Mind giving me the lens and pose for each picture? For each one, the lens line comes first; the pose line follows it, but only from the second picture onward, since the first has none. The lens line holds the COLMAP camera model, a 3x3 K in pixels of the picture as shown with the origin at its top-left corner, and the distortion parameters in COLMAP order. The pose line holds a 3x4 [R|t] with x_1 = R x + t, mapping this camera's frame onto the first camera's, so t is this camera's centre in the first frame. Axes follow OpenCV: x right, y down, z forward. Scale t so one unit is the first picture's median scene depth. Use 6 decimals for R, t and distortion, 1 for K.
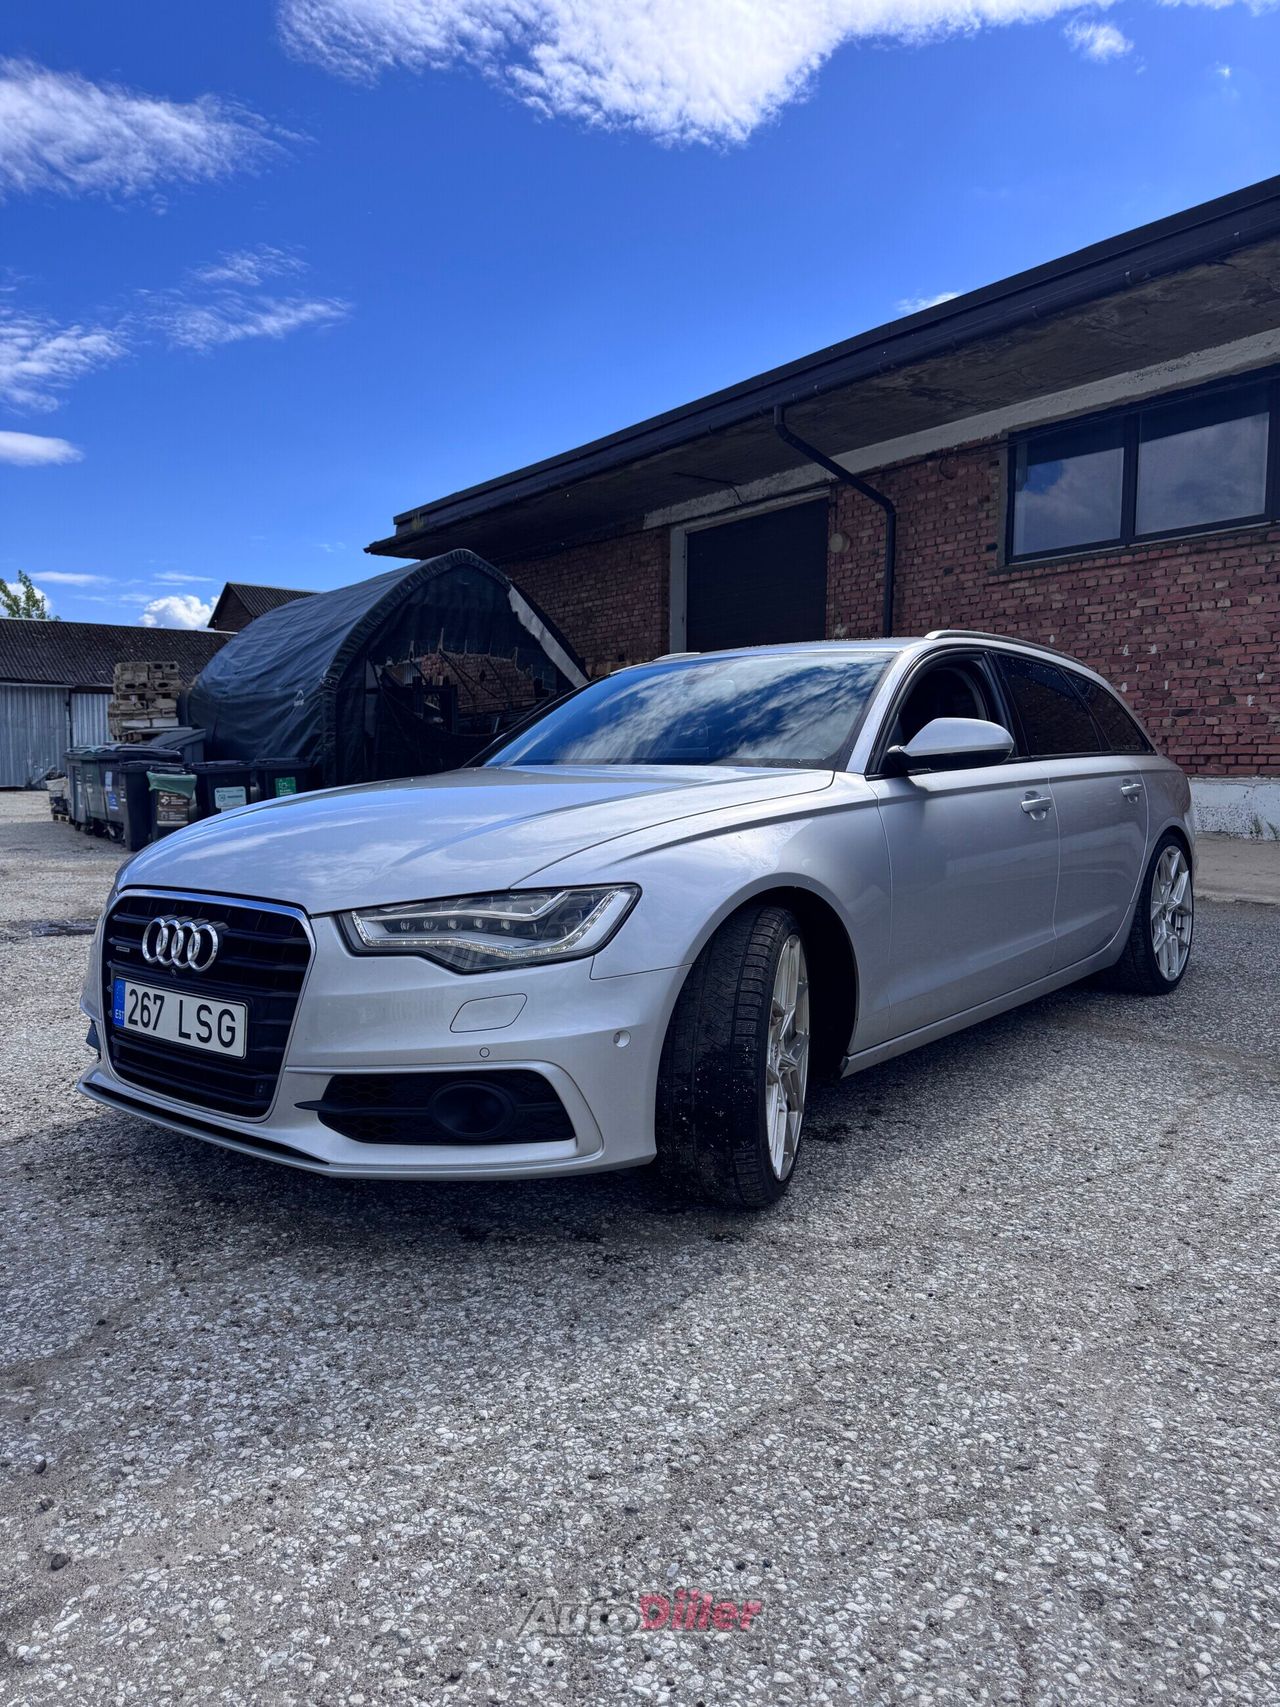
lens RADIAL K [[1189.7, 0, 641.4], [0, 1189.7, 864.2], [0, 0, 1]] dist [0.051541, -0.088440]
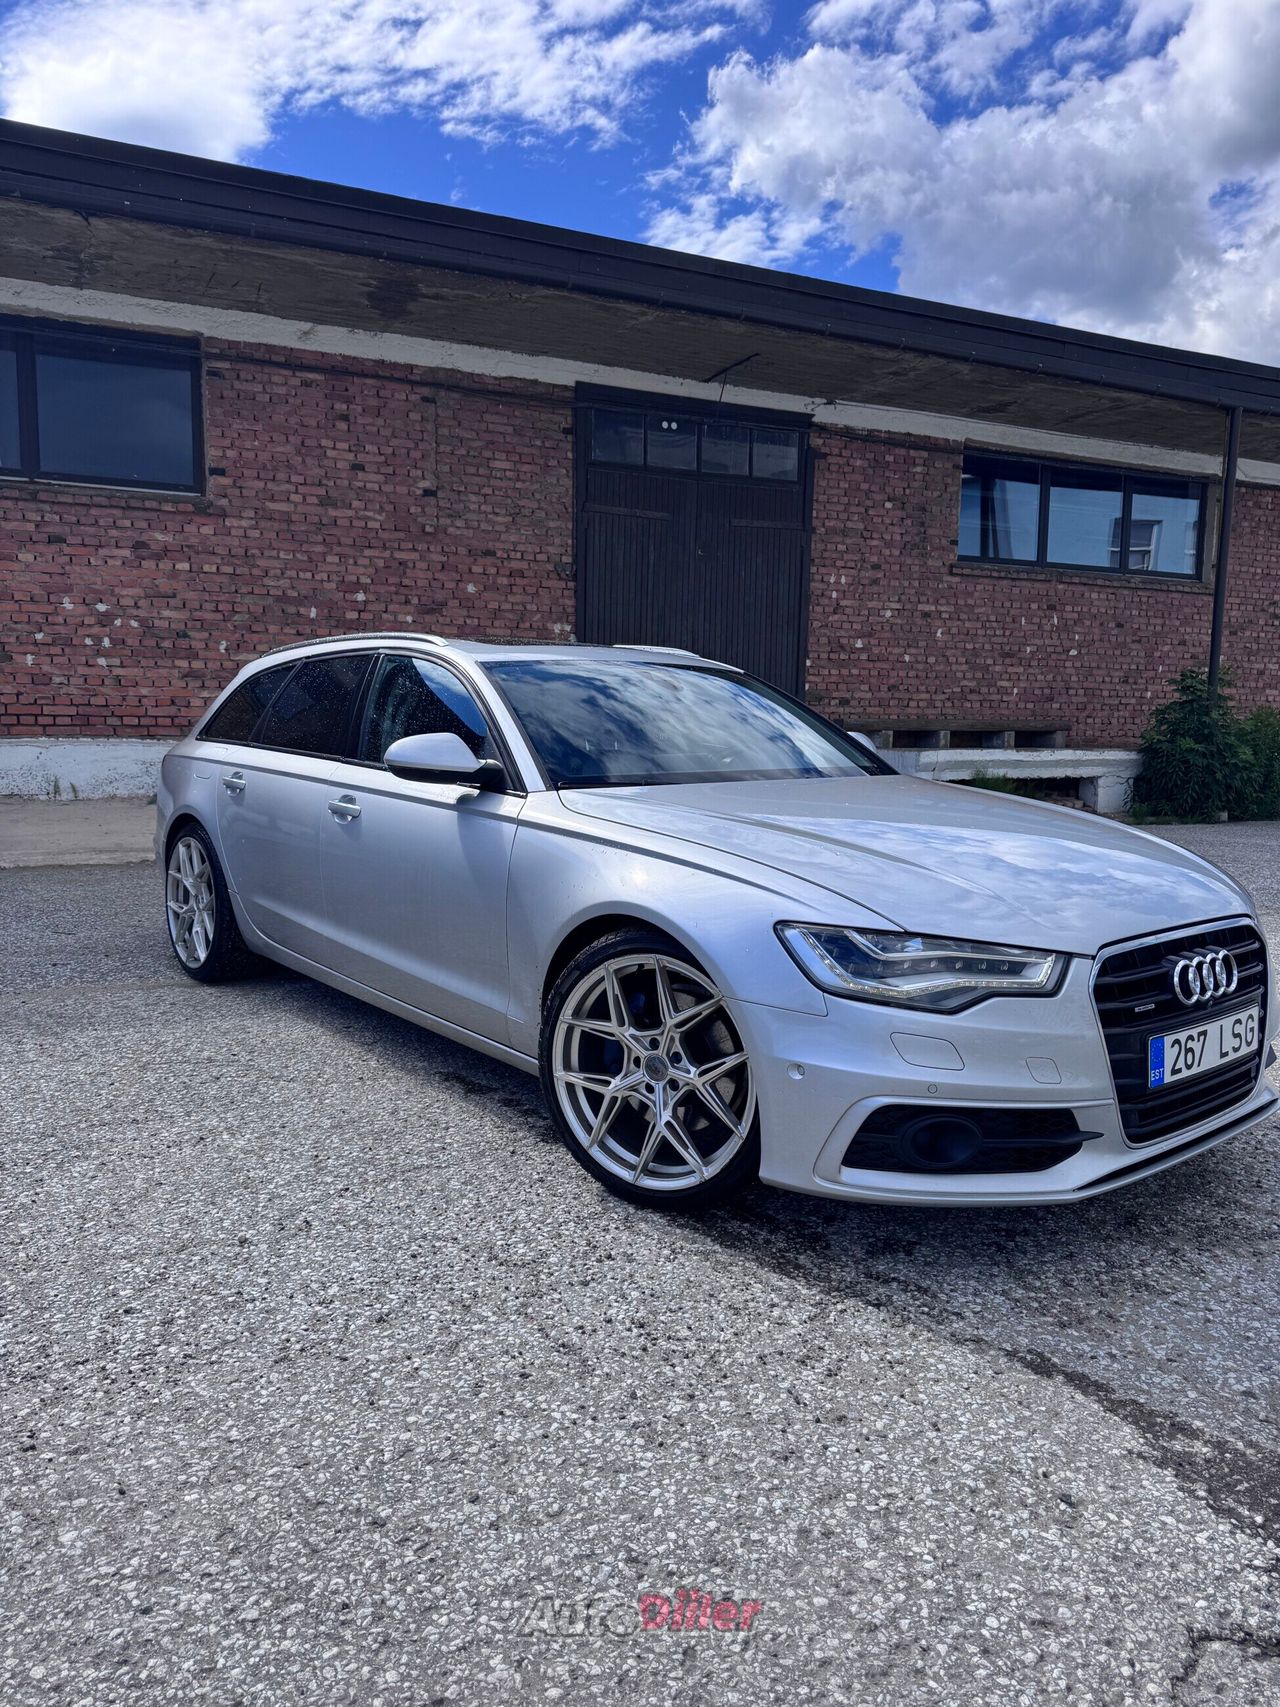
lens RADIAL K [[1189.7, 0, 641.4], [0, 1189.7, 864.2], [0, 0, 1]] dist [0.051541, -0.088440]
pose [[0.199561, -0.115669, 0.973035, -0.363975], [0.061645, 0.992523, 0.105343, -0.041953], [-0.977945, 0.038960, 0.205199, 0.307524]]
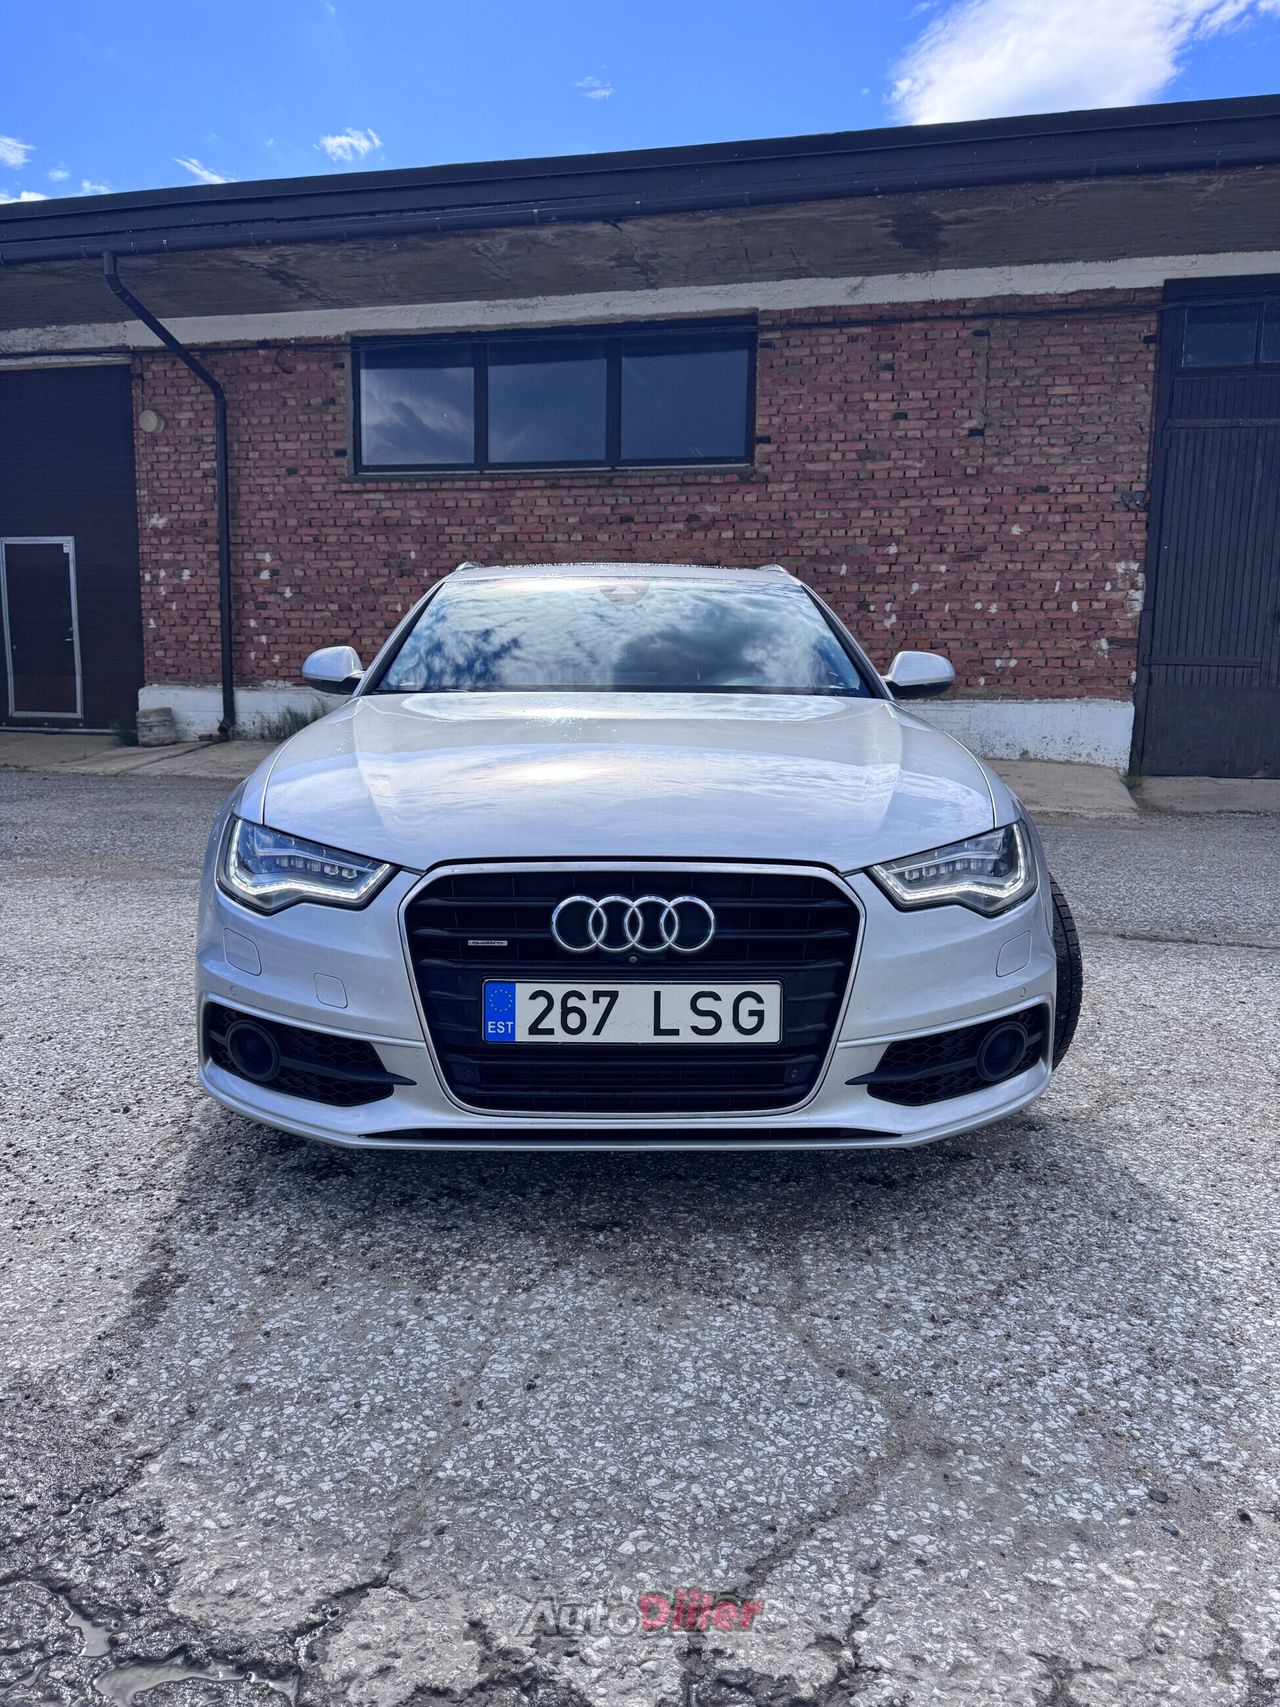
lens RADIAL K [[1181.1, 0, 635.7], [0, 1181.1, 852.9], [0, 0, 1]] dist [0.133680, -0.246509]
pose [[0.762265, -0.083430, 0.641866, -0.218105], [0.039047, 0.995779, 0.083060, -0.011783], [-0.646087, -0.038251, 0.762305, 0.094238]]
